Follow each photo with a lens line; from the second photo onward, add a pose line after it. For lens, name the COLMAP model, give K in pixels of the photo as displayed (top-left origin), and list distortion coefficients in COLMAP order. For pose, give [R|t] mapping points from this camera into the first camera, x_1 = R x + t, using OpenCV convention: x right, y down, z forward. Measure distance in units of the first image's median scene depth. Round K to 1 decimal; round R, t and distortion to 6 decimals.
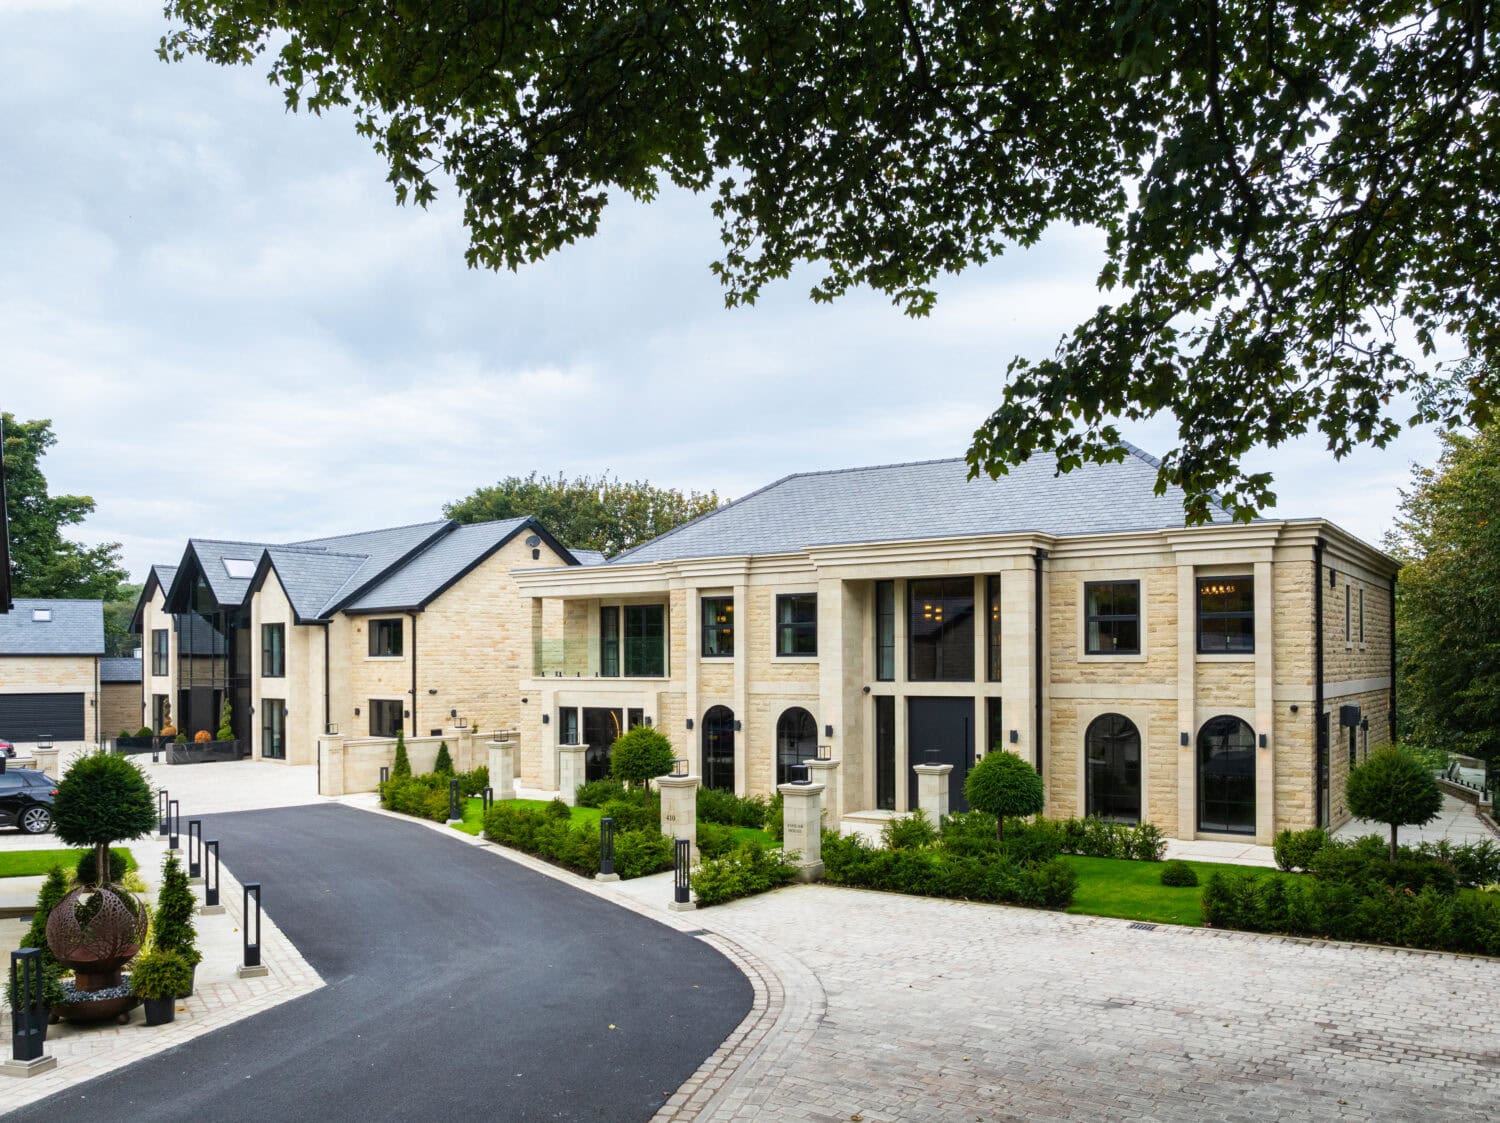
lens RADIAL K [[1057.8, 0, 750.0], [0, 1057.8, 561.5], [0, 0, 1]] dist [-0.005649, -0.001789]
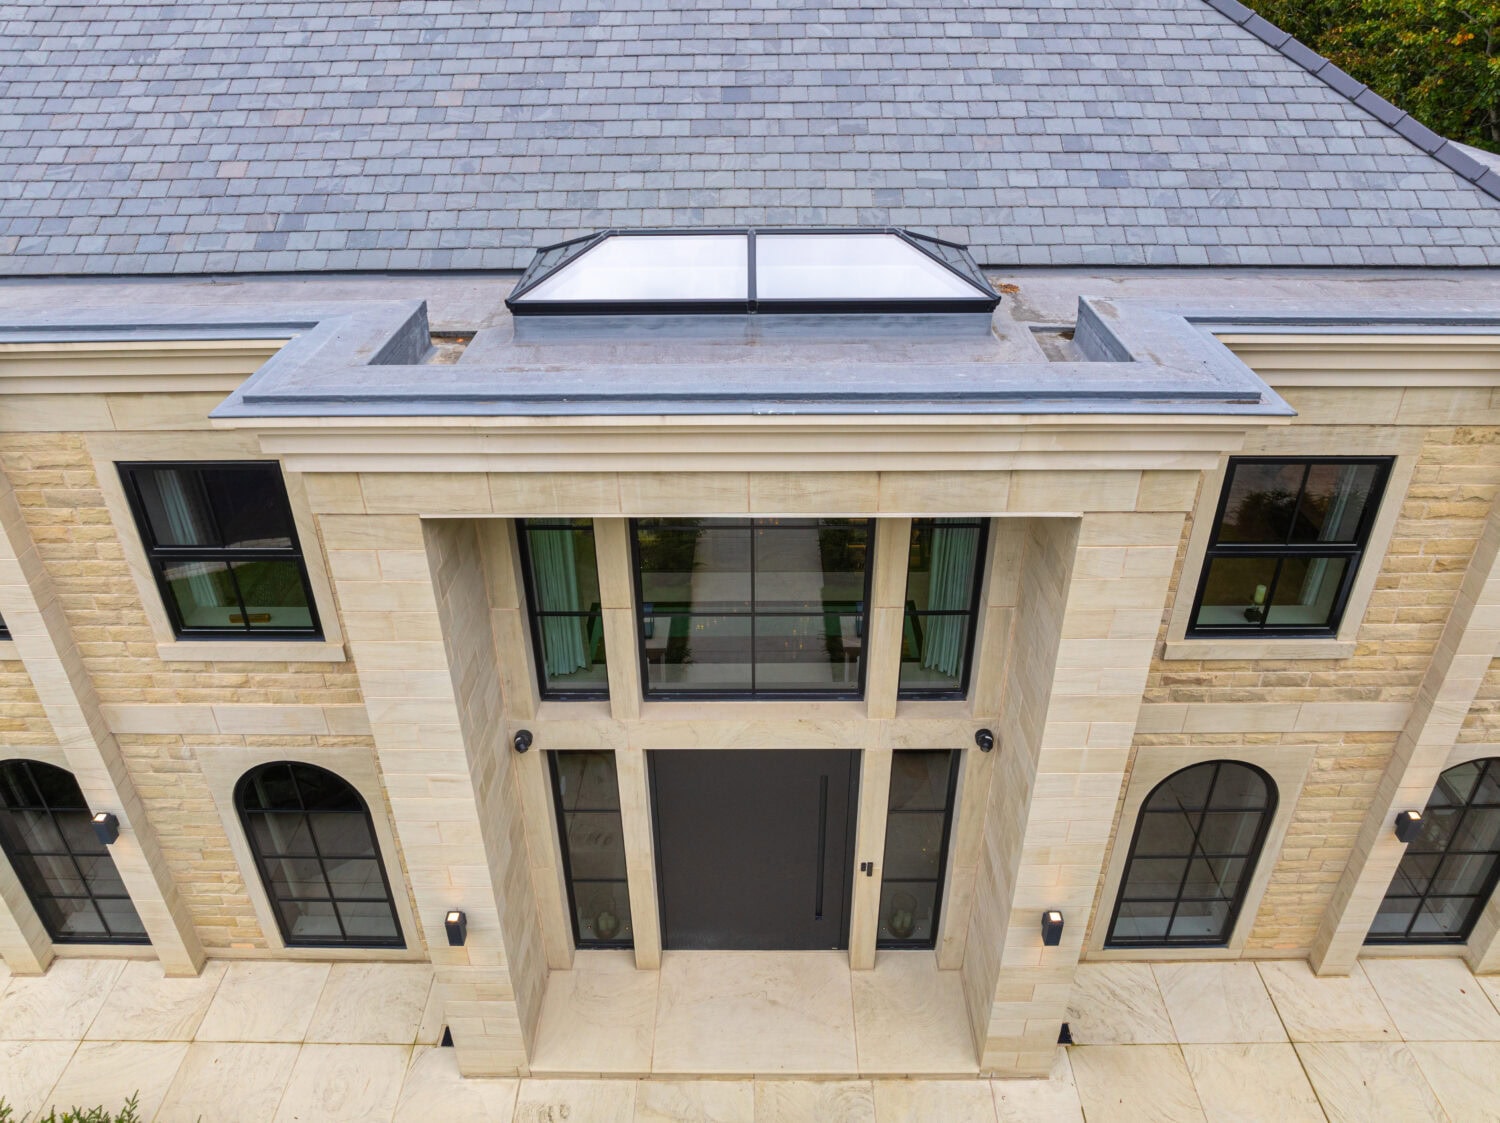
lens RADIAL K [[1057.8, 0, 750.0], [0, 1057.8, 561.5], [0, 0, 1]] dist [-0.005649, -0.001789]
pose [[0.821952, -0.292276, 0.488845, 0.021268], [-0.015511, 0.846485, 0.532187, -0.120763], [-0.569346, -0.445015, 0.691236, 0.803433]]
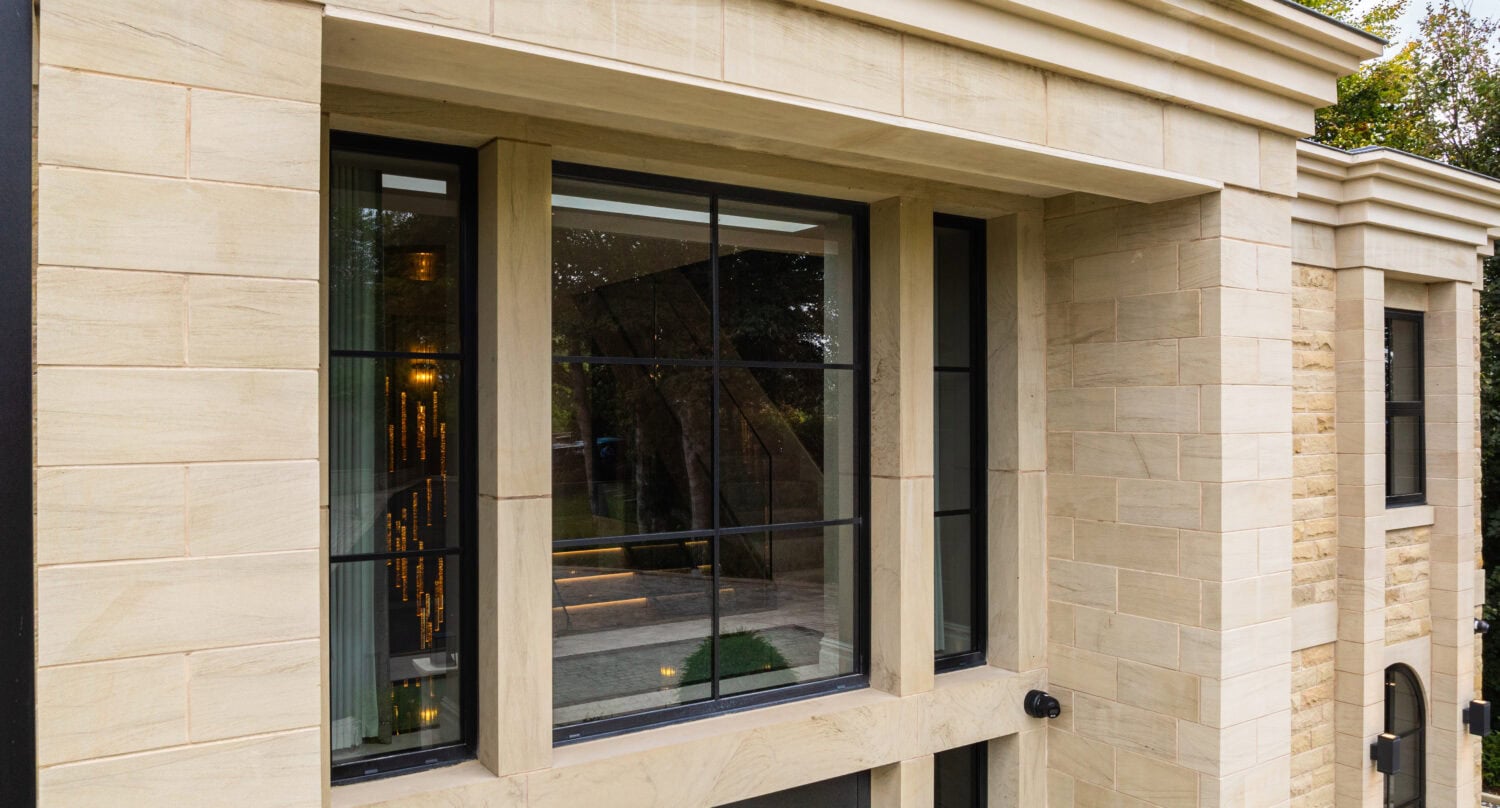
lens RADIAL K [[1050.2, 0, 750.0], [0, 1050.2, 404.0], [0, 0, 1]] dist [-0.018298, -0.002735]
pose [[0.373127, 0.012679, 0.927694, -0.001661], [-0.022696, 0.999732, -0.004535, 0.055367], [-0.927503, -0.019362, 0.373315, 0.953730]]
